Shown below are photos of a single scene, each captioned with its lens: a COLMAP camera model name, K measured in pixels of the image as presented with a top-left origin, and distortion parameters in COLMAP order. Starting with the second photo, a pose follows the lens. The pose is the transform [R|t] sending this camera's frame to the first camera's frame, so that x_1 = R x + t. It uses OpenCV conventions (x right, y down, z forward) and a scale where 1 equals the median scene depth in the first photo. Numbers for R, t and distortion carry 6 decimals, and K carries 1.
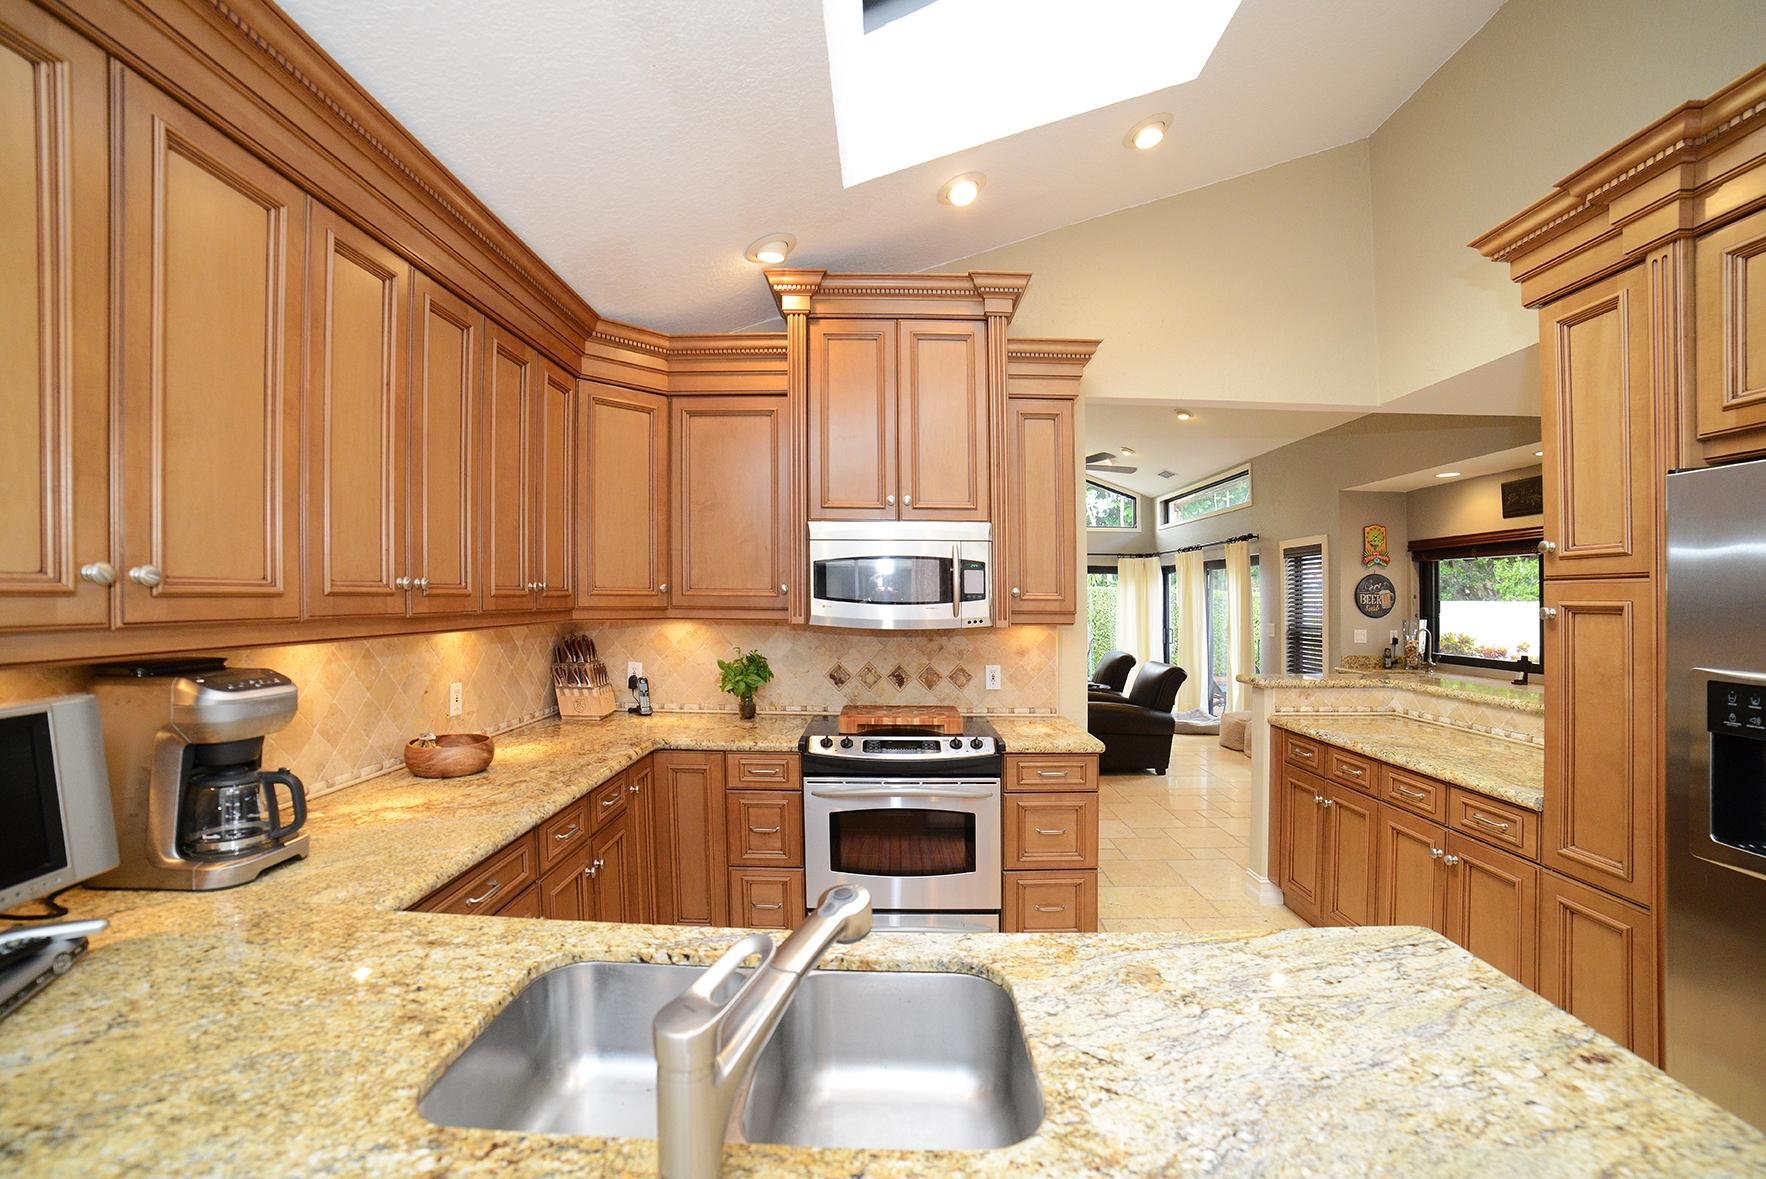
lens RADIAL K [[754.8, 0, 881.0], [0, 754.8, 603.9], [0, 0, 1]] dist [-0.032476, 0.009451]
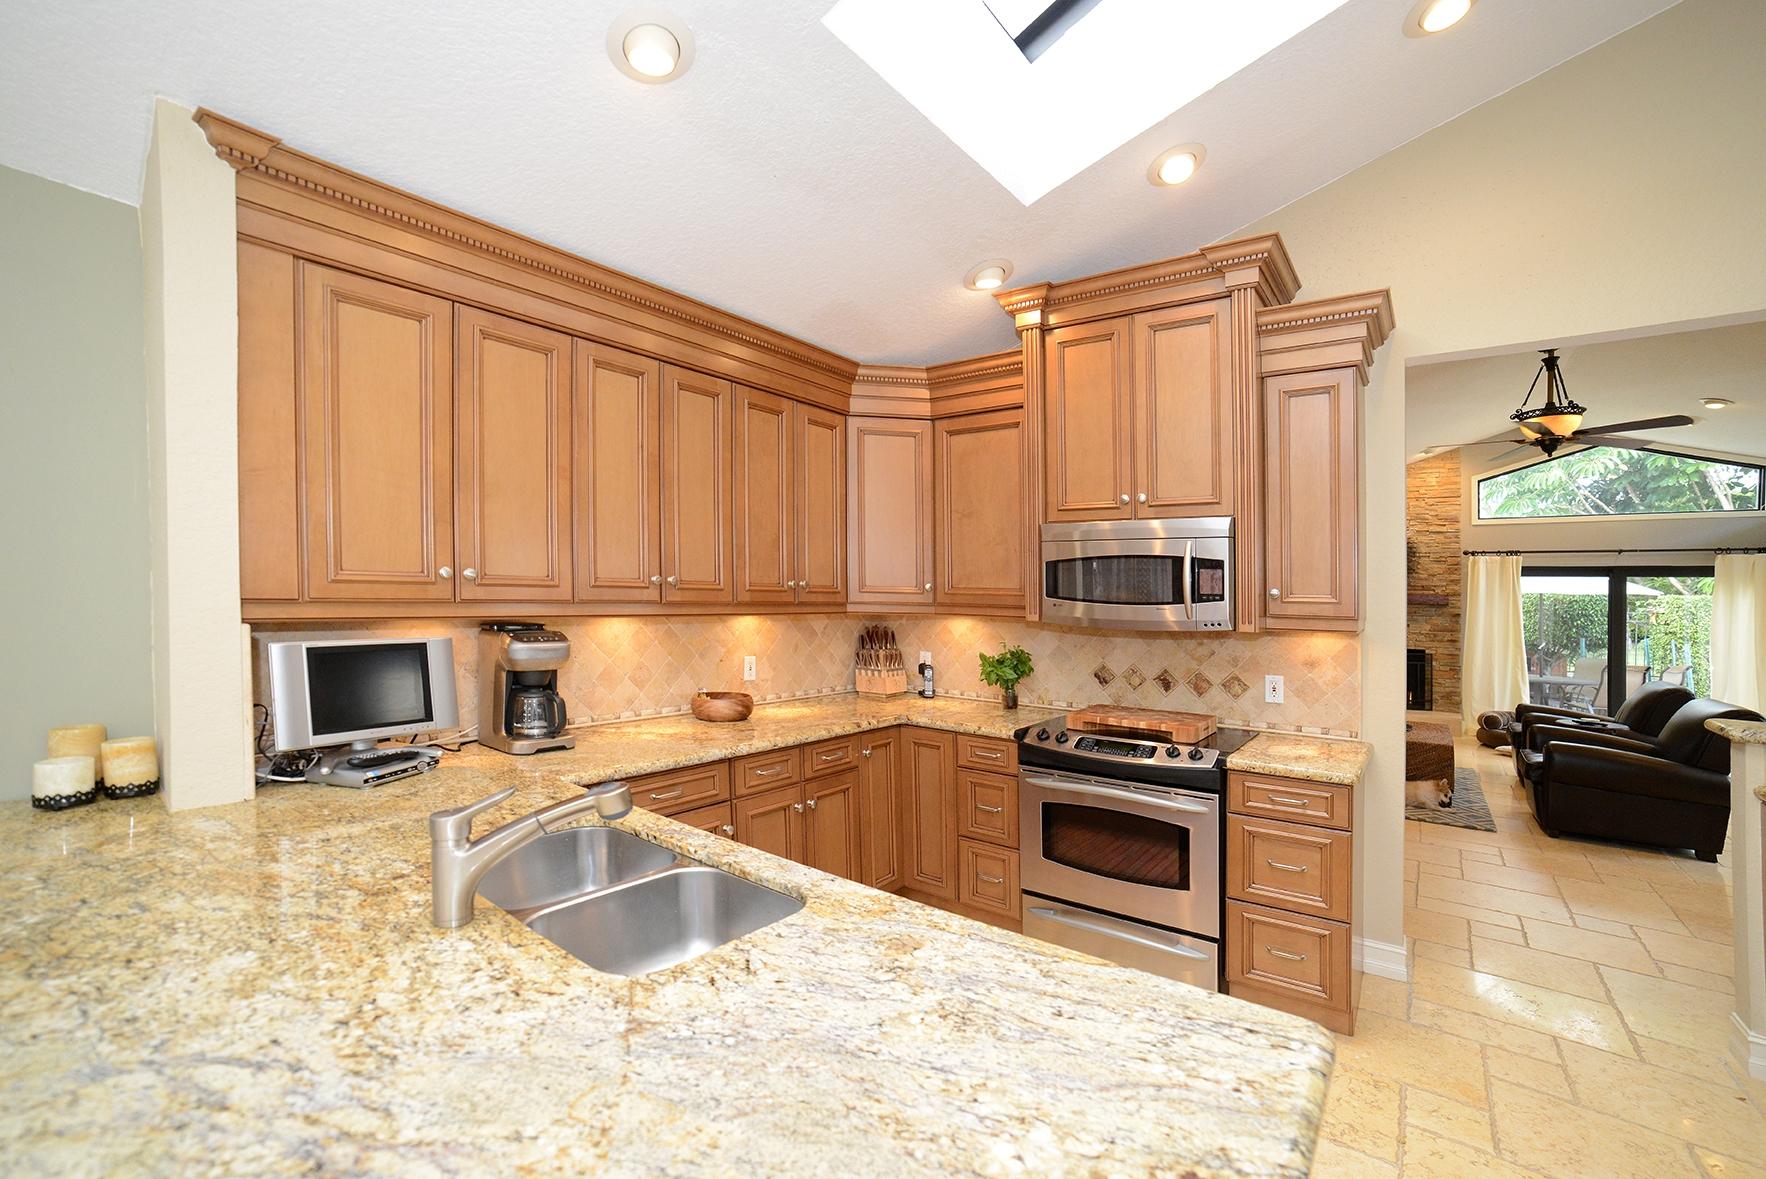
lens RADIAL K [[754.8, 0, 910.1], [0, 754.8, 596.7], [0, 0, 1]] dist [-0.032476, 0.009451]
pose [[0.817774, 0.012243, -0.575409, 0.358176], [-0.020713, 0.999752, -0.008166, 0.004074], [0.575167, 0.018597, 0.817825, 0.042832]]
